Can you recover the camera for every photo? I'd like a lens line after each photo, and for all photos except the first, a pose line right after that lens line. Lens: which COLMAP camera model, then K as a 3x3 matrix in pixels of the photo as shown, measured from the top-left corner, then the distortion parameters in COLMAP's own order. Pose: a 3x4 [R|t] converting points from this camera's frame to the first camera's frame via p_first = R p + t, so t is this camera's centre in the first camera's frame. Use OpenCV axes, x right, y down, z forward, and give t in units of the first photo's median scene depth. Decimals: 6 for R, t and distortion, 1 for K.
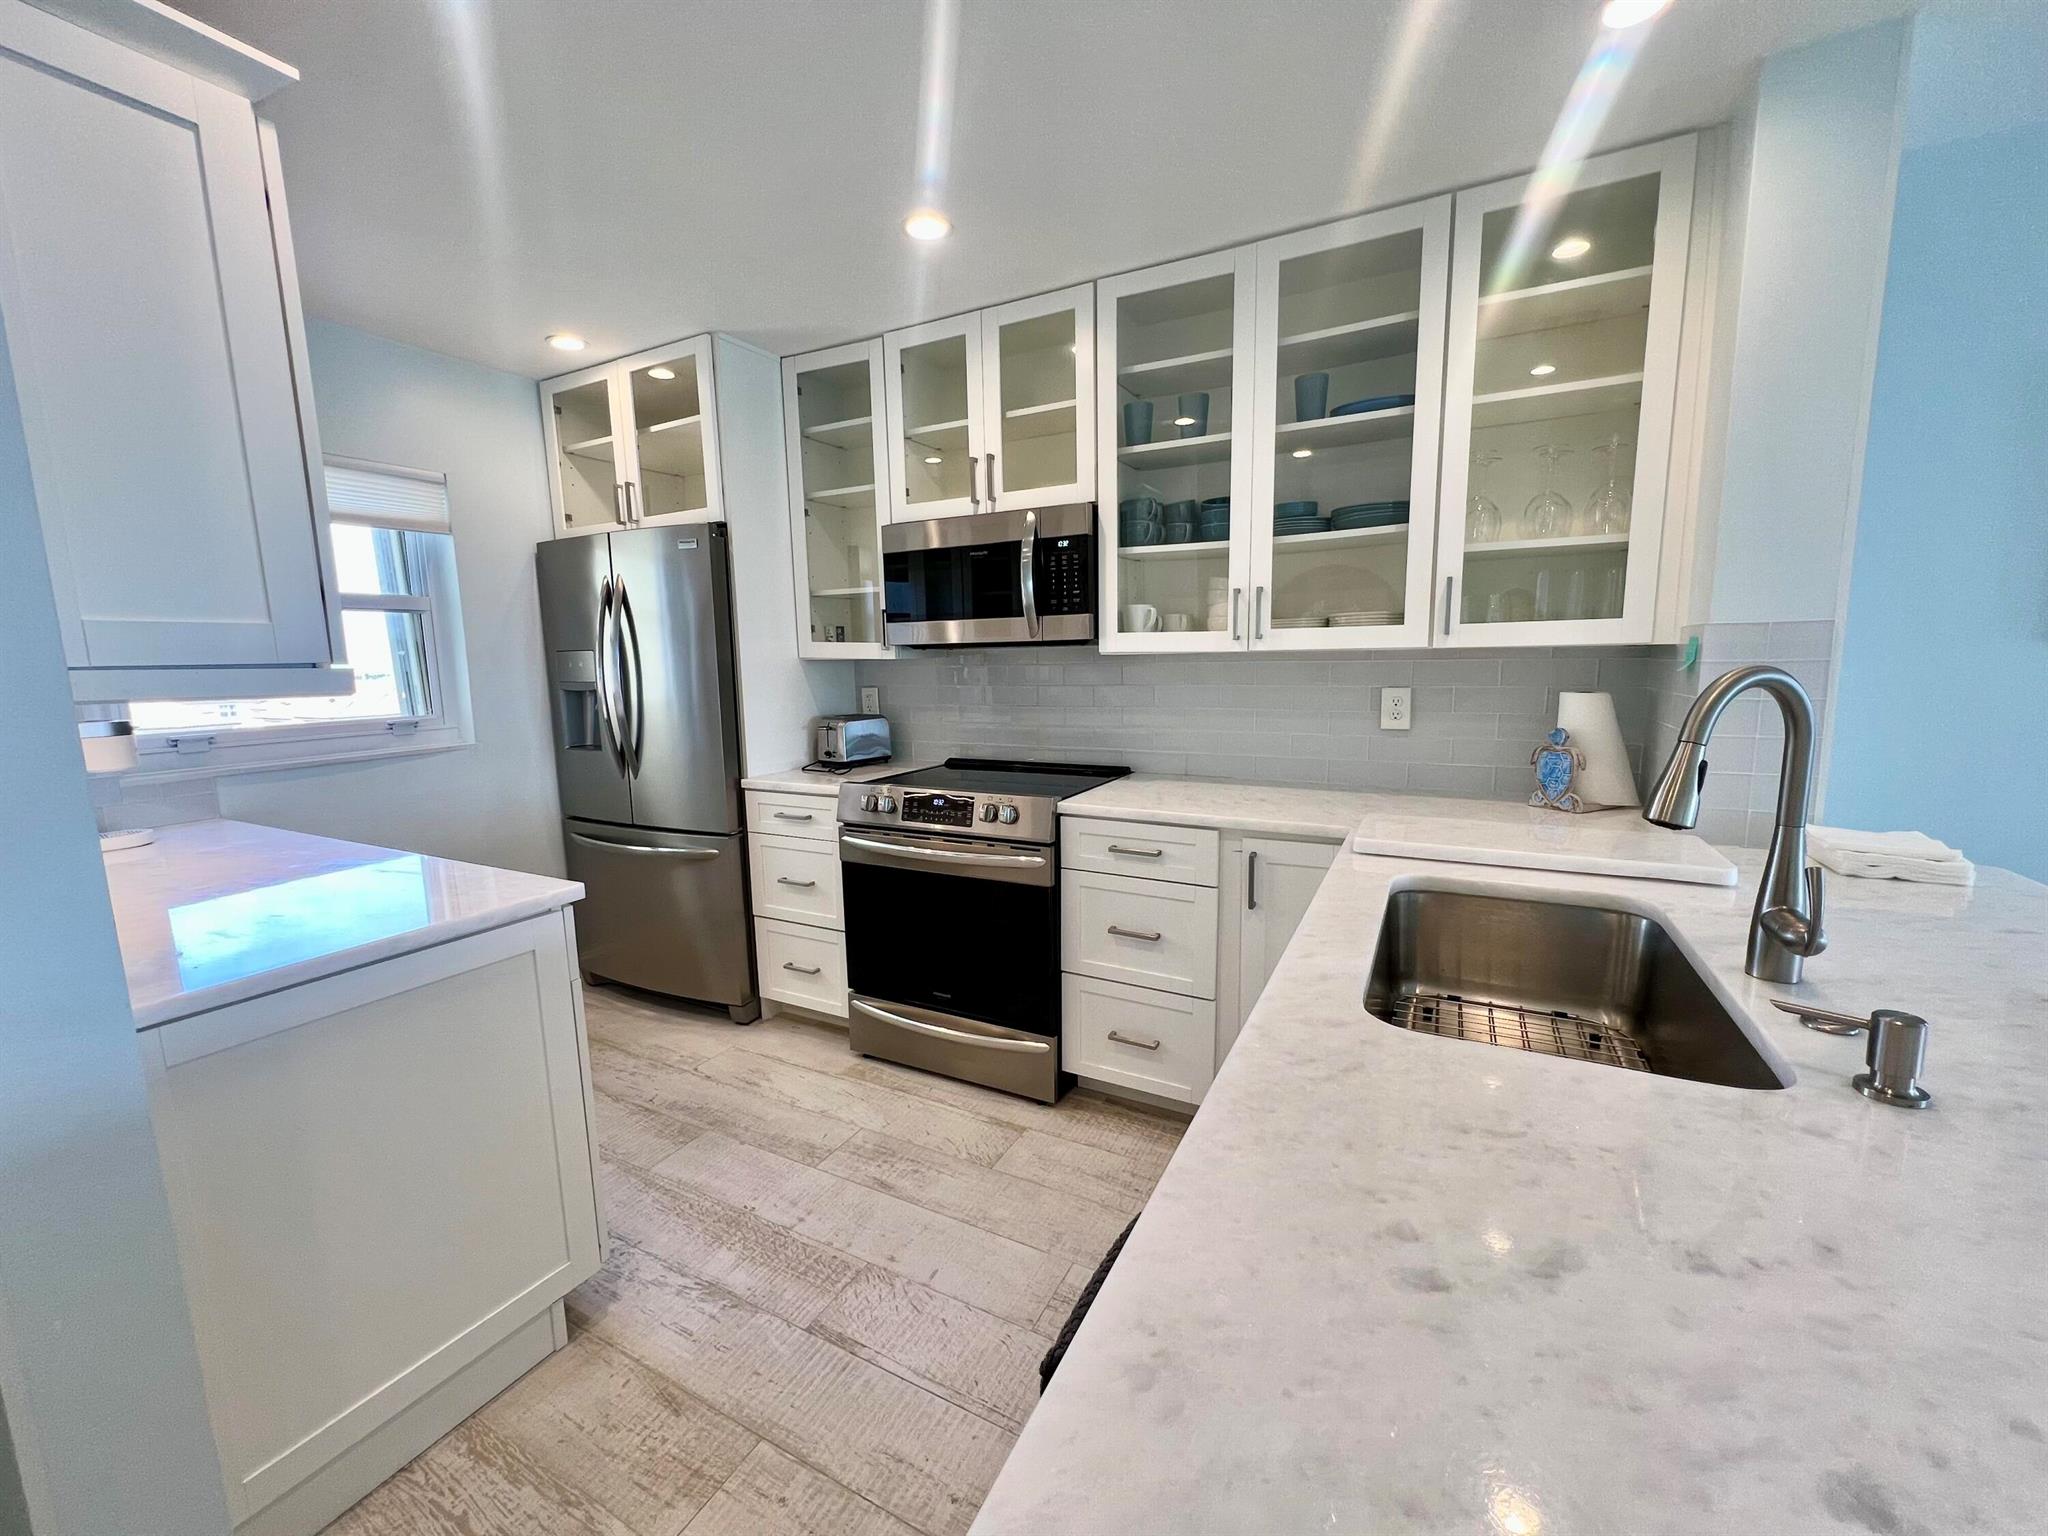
lens RADIAL K [[820.0, 0, 1026.8], [0, 820.0, 776.9], [0, 0, 1]] dist [-0.000983, 0.000181]
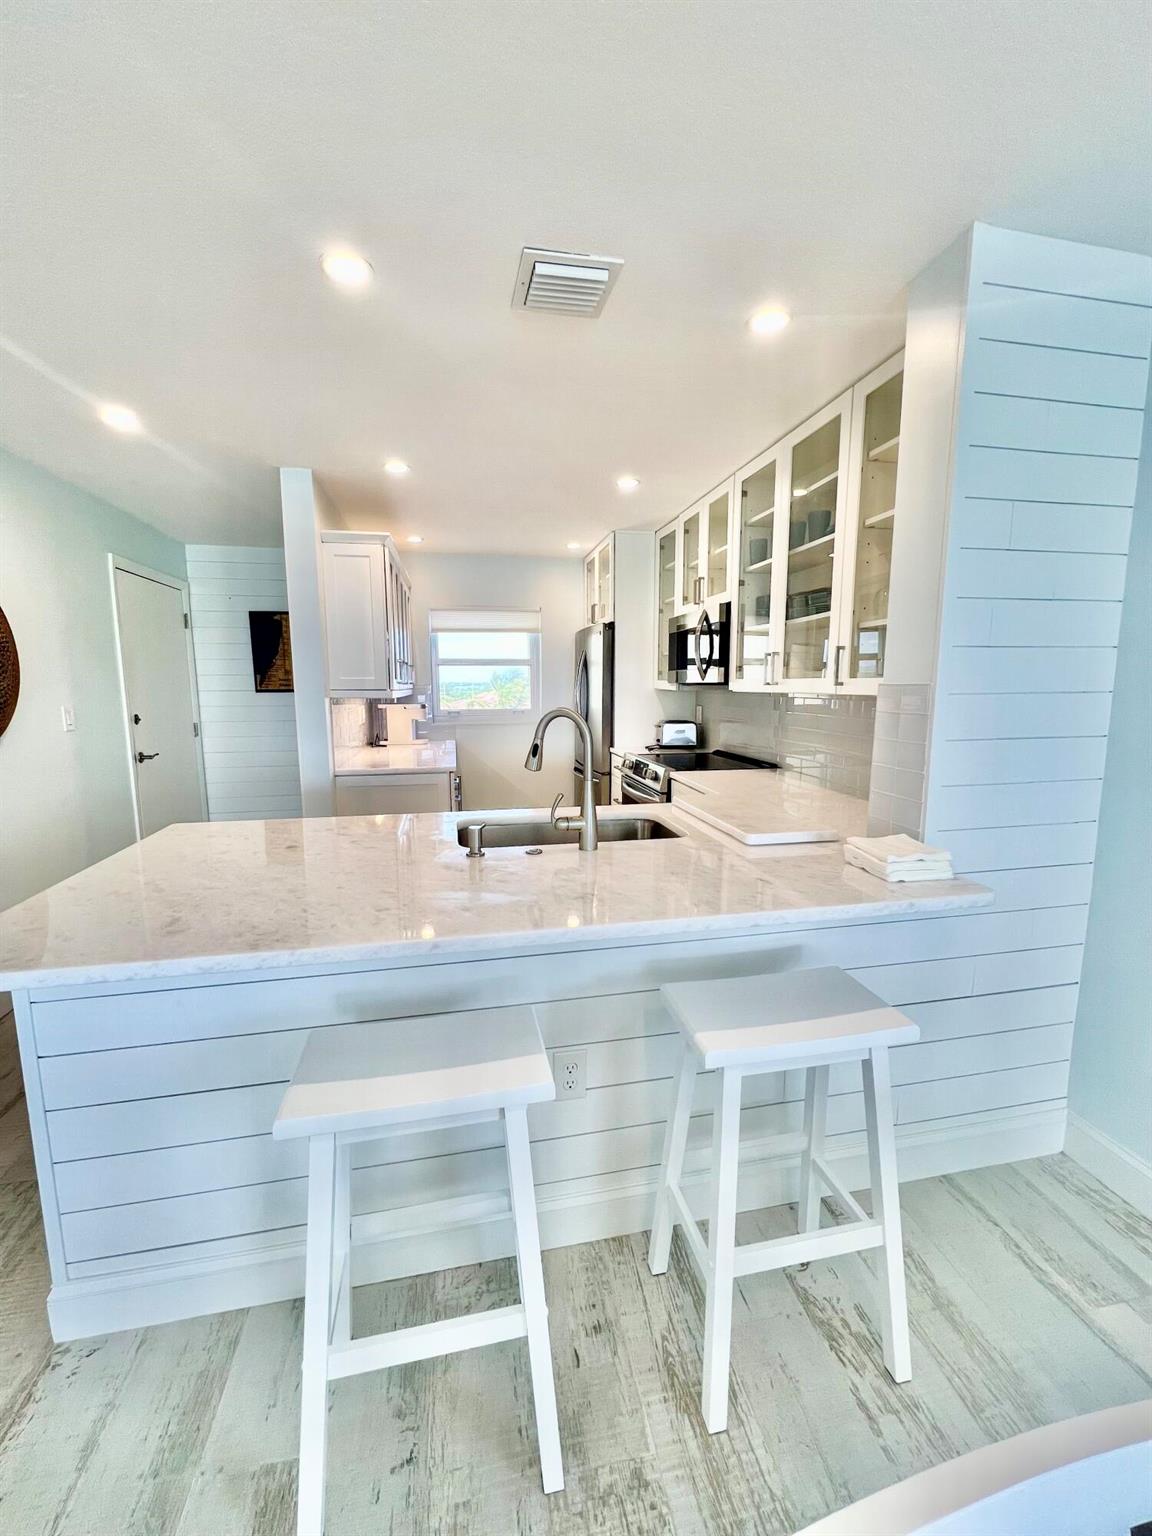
lens RADIAL K [[615.0, 0, 569.6], [0, 615.0, 754.7], [0, 0, 1]] dist [-0.000983, 0.000181]
pose [[0.620393, 0.106832, -0.776981, 0.807611], [-0.125909, 0.991396, 0.035779, -0.022240], [0.774119, 0.075631, 0.628506, -0.027735]]
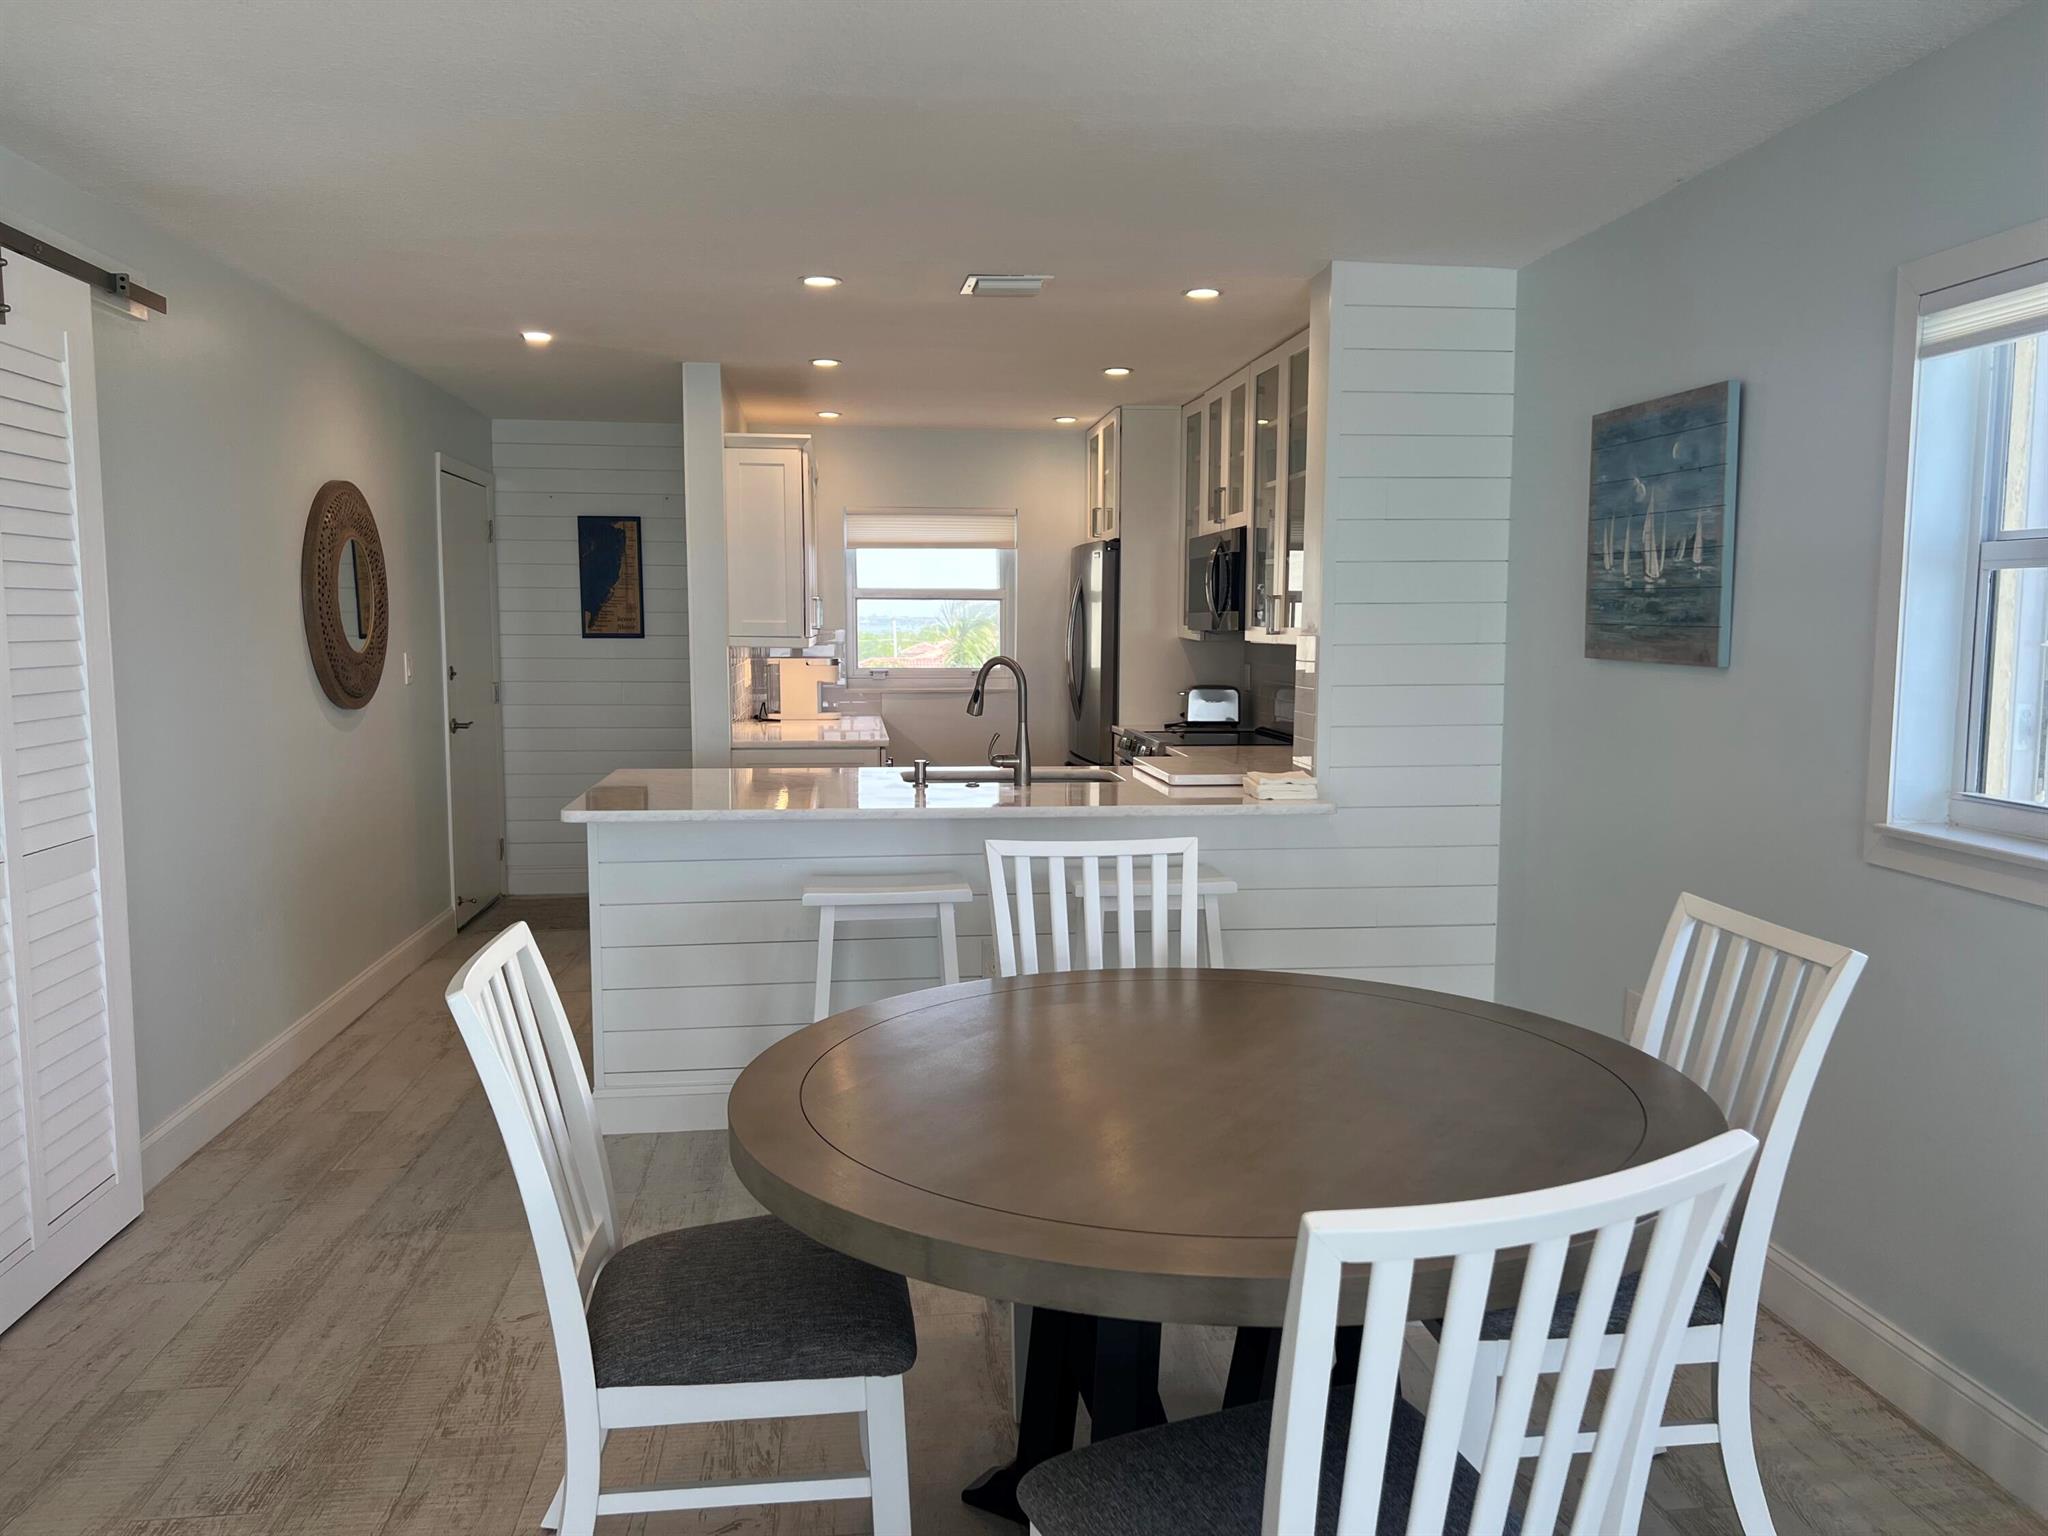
lens RADIAL K [[1527.9, 0, 1024.0], [0, 1527.9, 768.0], [0, 0, 1]] dist [0.112134, -0.001687]
pose [[0.562997, 0.099090, -0.820497, 1.745968], [-0.137775, 0.990147, 0.025042, 0.031958], [0.814894, 0.098945, 0.571102, -0.588756]]
